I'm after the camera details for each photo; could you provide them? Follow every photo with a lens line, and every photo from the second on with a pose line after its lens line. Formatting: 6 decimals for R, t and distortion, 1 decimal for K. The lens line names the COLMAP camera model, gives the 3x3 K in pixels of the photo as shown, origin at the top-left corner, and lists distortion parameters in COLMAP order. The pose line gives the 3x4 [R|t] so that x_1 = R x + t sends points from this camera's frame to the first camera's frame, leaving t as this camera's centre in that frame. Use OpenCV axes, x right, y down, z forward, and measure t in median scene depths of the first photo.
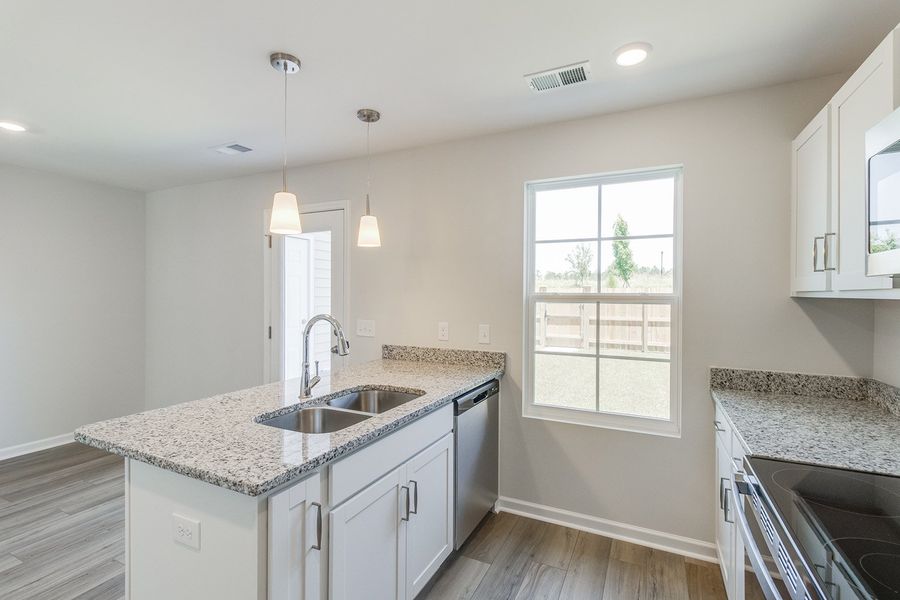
lens RADIAL K [[406.9, 0, 467.1], [0, 406.9, 298.2], [0, 0, 1]] dist [-0.019116, 0.000309]
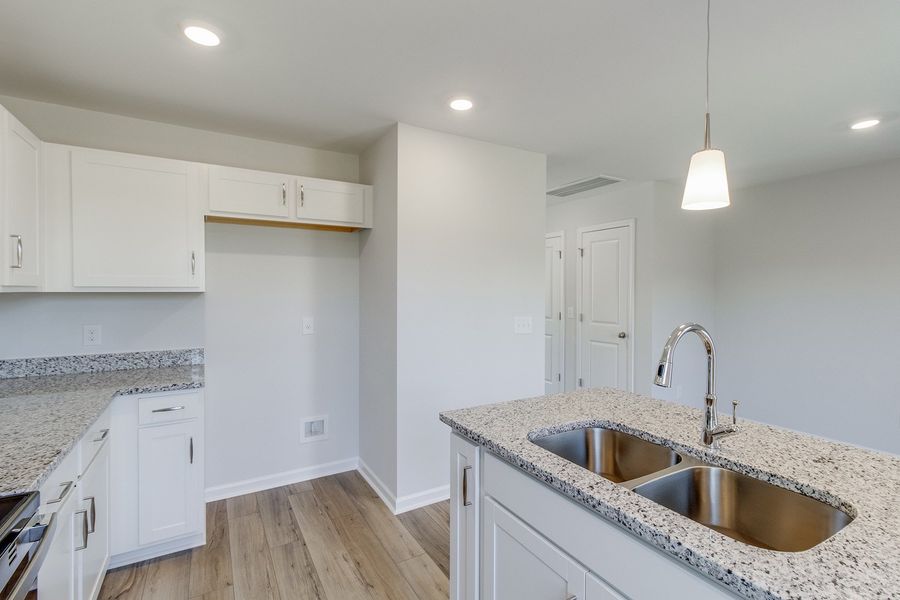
lens RADIAL K [[406.9, 0, 431.7], [0, 406.9, 285.7], [0, 0, 1]] dist [-0.019116, 0.000309]
pose [[-0.594491, -0.017492, -0.803912, 0.548219], [-0.013729, 0.999838, -0.011602, -0.008181], [0.803985, 0.004139, -0.594635, 1.356122]]
